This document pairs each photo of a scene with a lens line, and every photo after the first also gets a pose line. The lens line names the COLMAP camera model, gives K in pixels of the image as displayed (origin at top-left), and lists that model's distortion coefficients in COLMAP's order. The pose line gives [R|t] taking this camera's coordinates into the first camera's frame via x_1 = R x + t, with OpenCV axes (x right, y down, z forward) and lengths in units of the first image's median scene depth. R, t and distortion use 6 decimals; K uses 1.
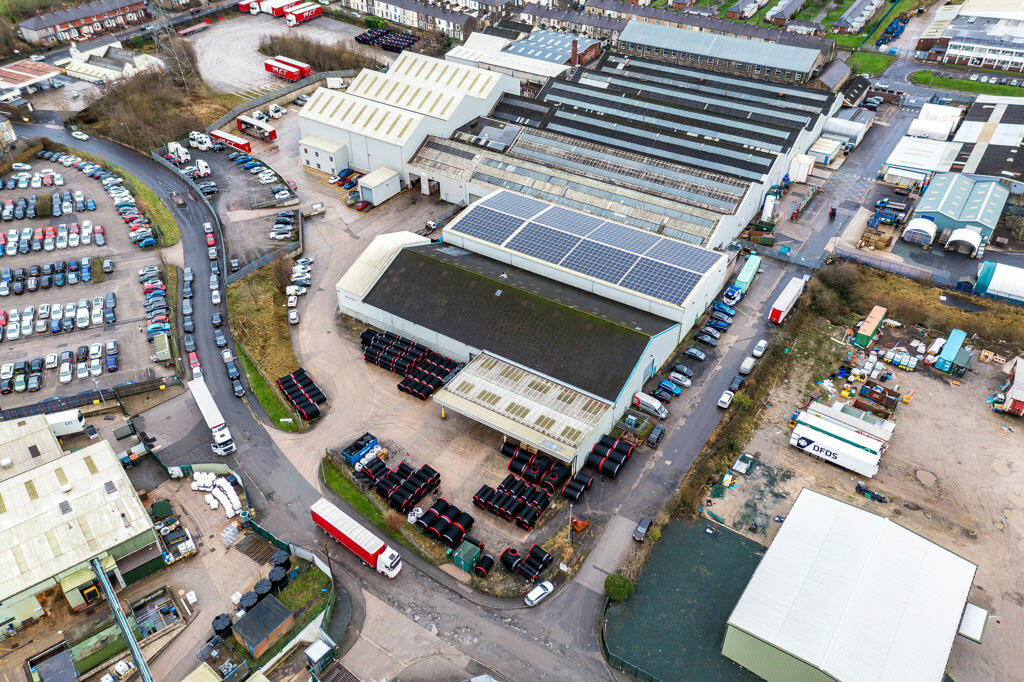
lens RADIAL K [[788.5, 0, 513.2], [0, 788.5, 342.5], [0, 0, 1]] dist [0.090144, 0.011760]
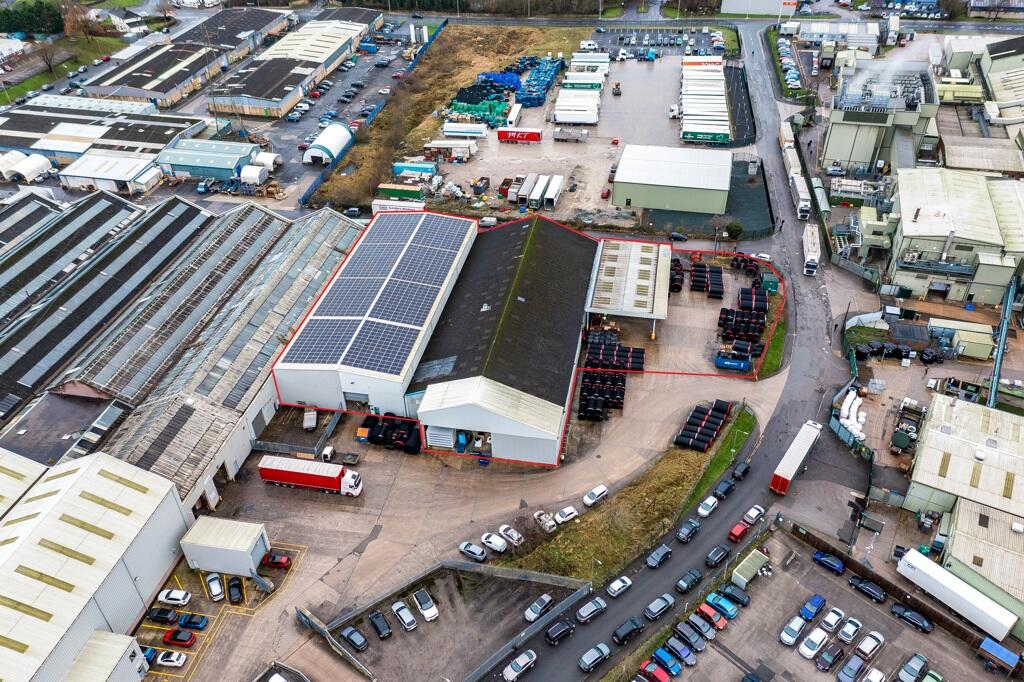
lens RADIAL K [[788.5, 0, 505.3], [0, 788.5, 343.8], [0, 0, 1]] dist [0.090144, 0.011760]
pose [[-0.364898, -0.558022, 0.745292, -0.663076], [0.593984, 0.476897, 0.647883, -0.586235], [-0.716961, 0.679103, 0.157437, 0.767353]]
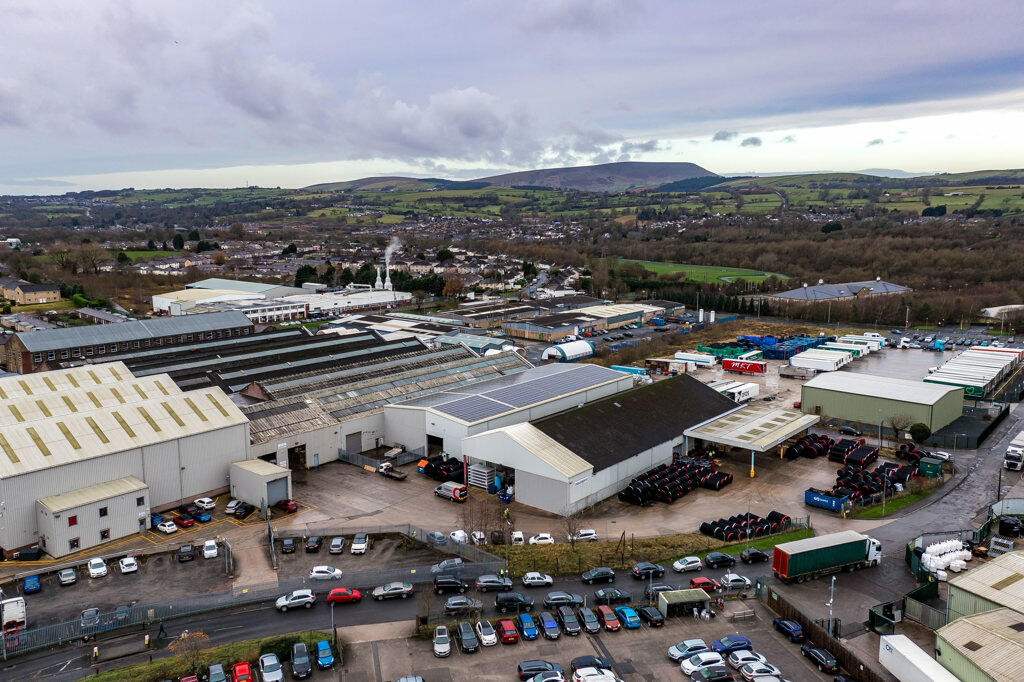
lens RADIAL K [[788.5, 0, 506.0], [0, 788.5, 344.7], [0, 0, 1]] dist [0.090144, 0.011760]
pose [[0.137456, -0.169907, 0.975827, -0.863347], [0.612692, 0.788674, 0.051016, -0.223871], [-0.778277, 0.590868, 0.212509, 0.727838]]
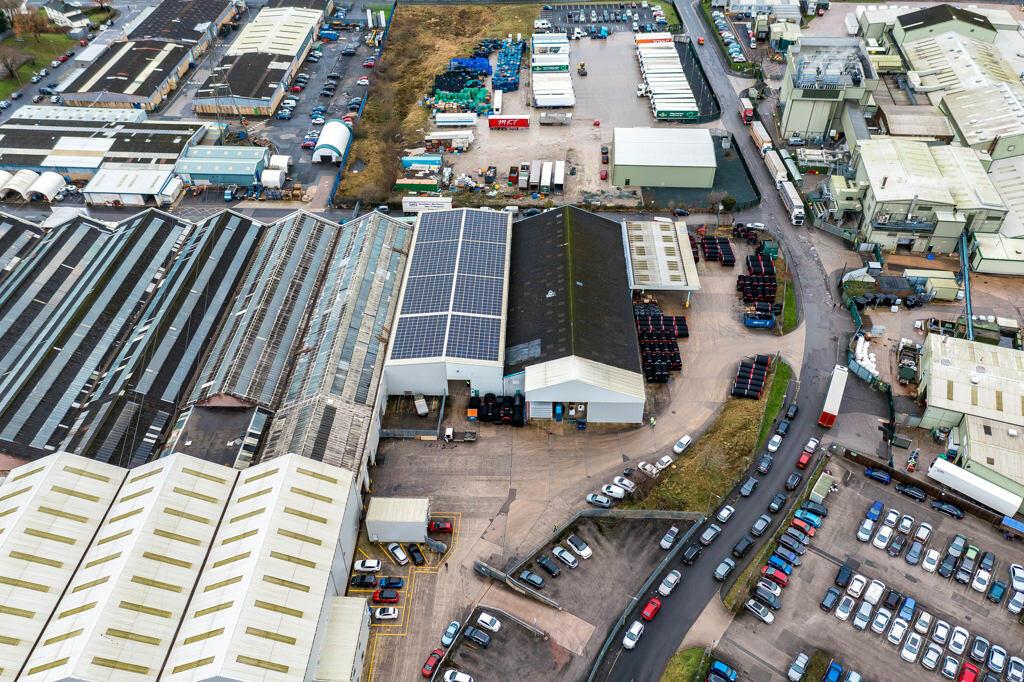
lens RADIAL K [[788.5, 0, 506.4], [0, 788.5, 344.0], [0, 0, 1]] dist [0.090144, 0.011760]
pose [[-0.508645, -0.560096, 0.653891, -0.646629], [0.541332, 0.382533, 0.748751, -0.801672], [-0.669507, 0.734821, 0.108624, 0.864798]]
